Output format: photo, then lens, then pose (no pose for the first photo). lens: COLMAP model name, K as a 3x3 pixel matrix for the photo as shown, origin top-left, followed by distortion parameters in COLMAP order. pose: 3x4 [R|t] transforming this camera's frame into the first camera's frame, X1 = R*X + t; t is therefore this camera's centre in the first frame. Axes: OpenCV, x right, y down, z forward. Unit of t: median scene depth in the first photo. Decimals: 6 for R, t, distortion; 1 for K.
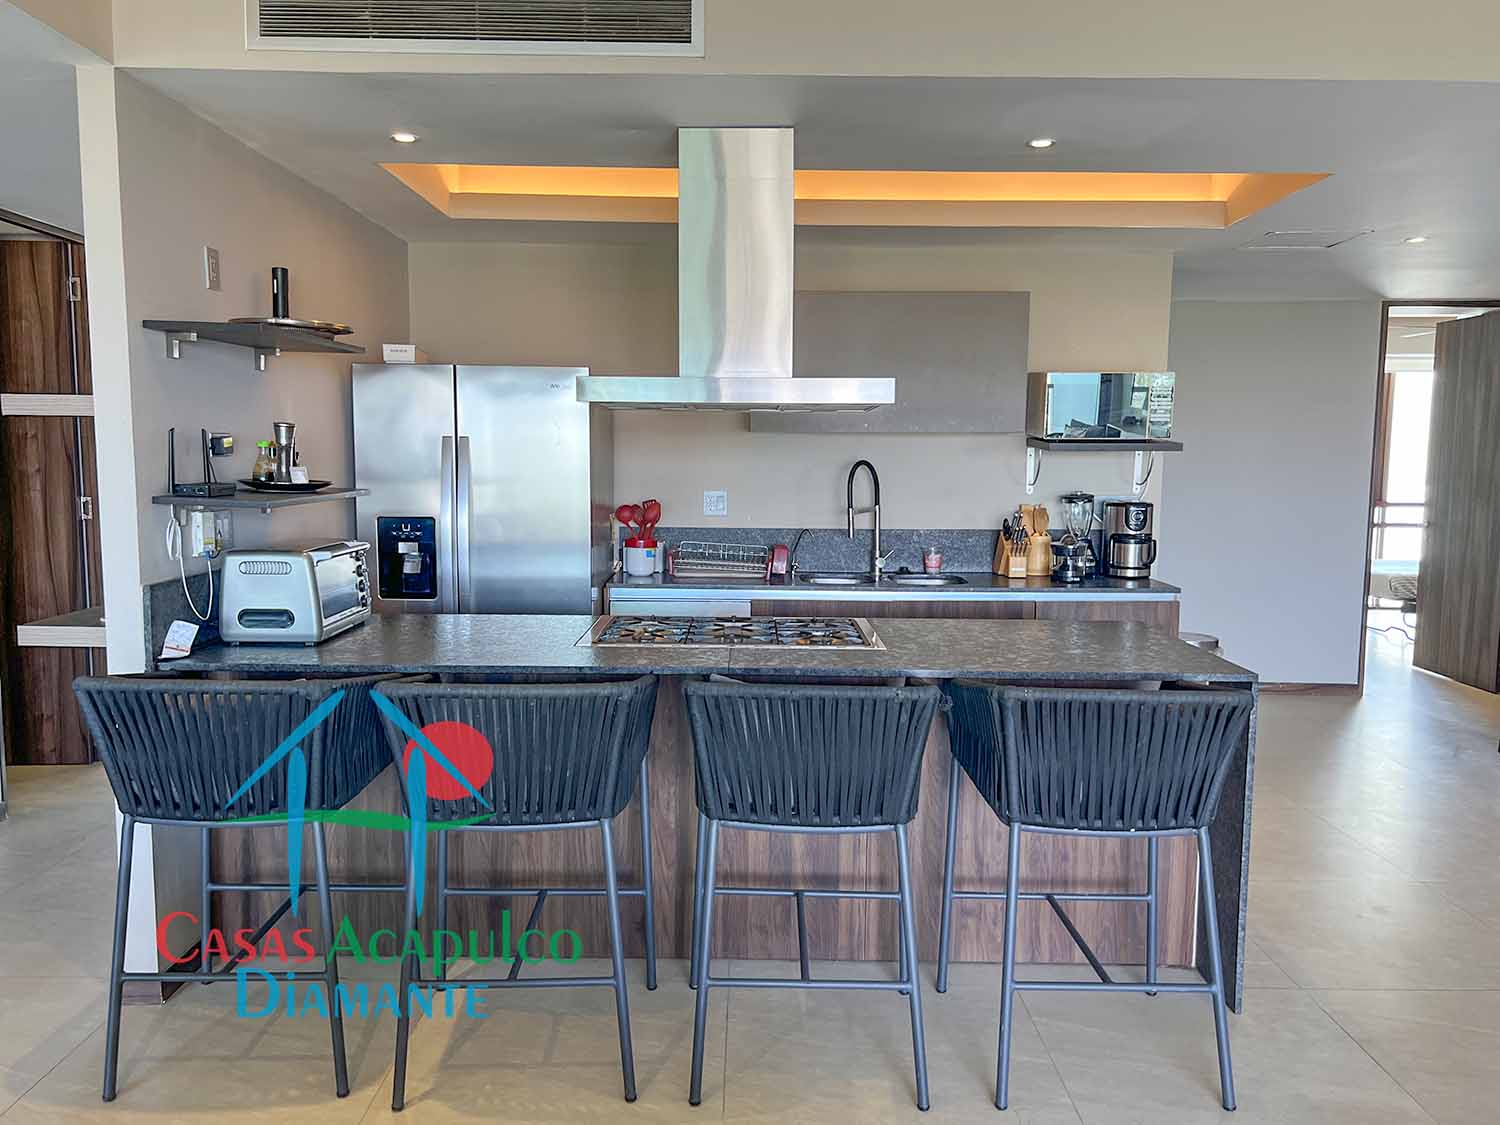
lens RADIAL K [[1122.5, 0, 739.4], [0, 1122.5, 555.7], [0, 0, 1]] dist [-0.037856, -0.029315]
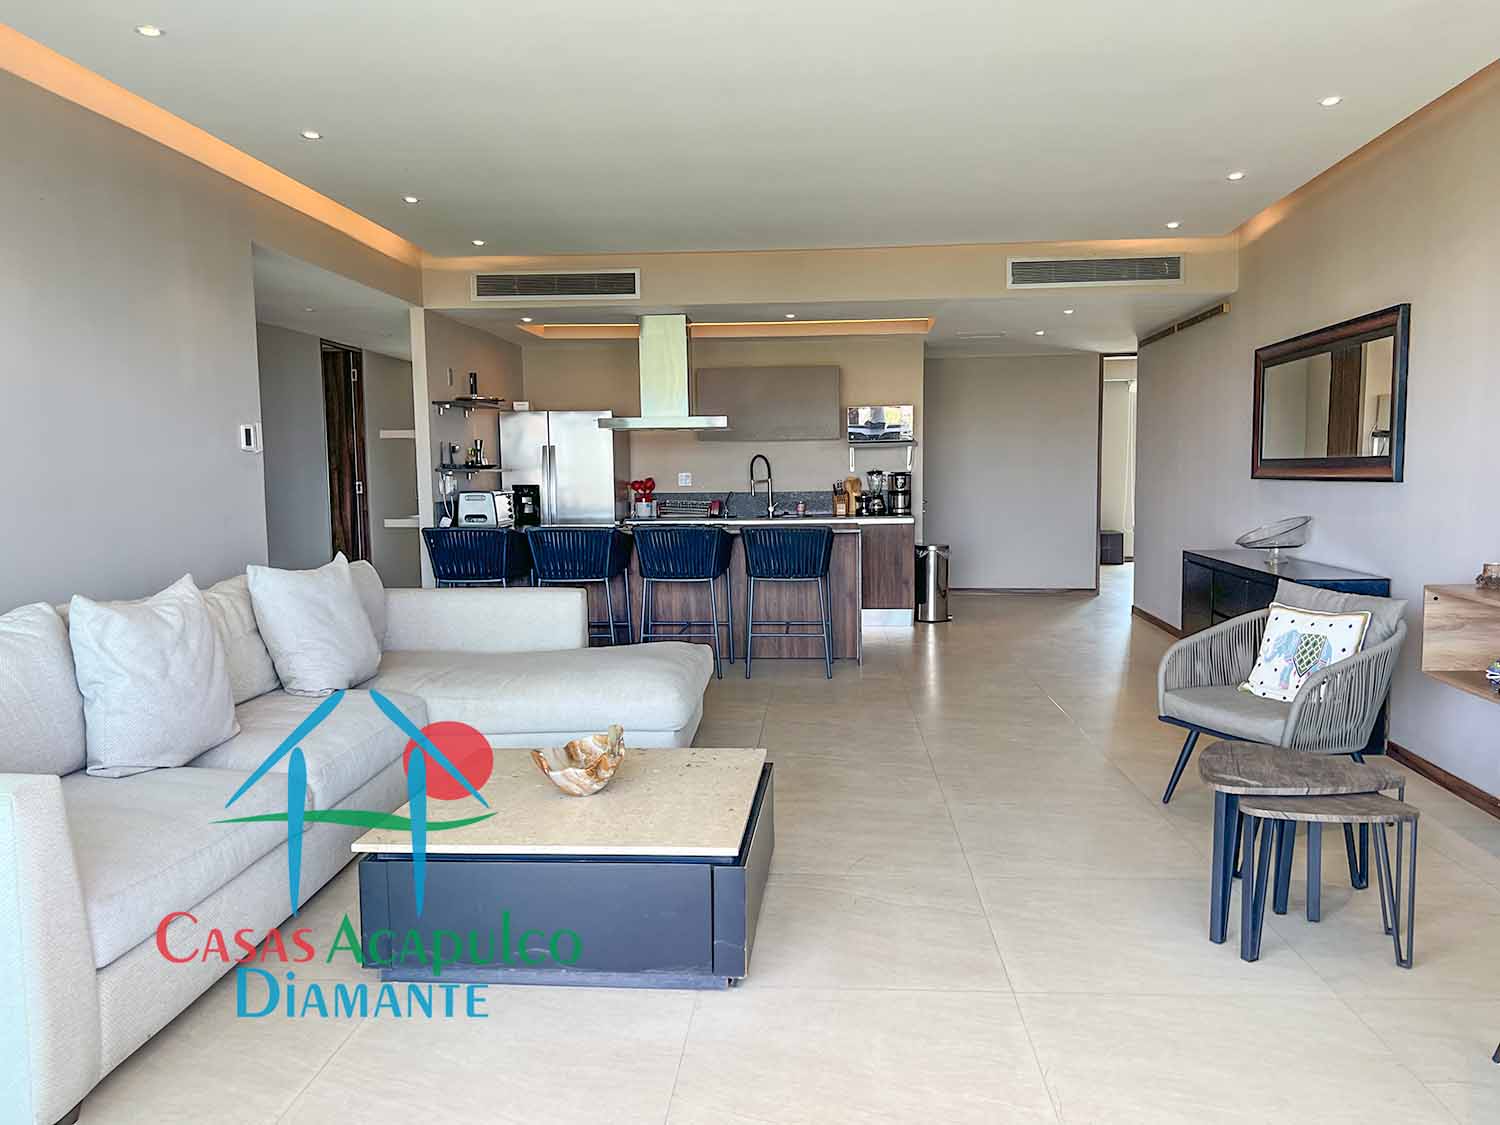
lens RADIAL K [[1122.5, 0, 757.8], [0, 1122.5, 567.7], [0, 0, 1]] dist [-0.037856, -0.029315]
pose [[0.998374, -0.014828, -0.055036, 0.241639], [0.014521, 0.999877, -0.005964, 0.136145], [0.055118, 0.005155, 0.998467, -1.040689]]
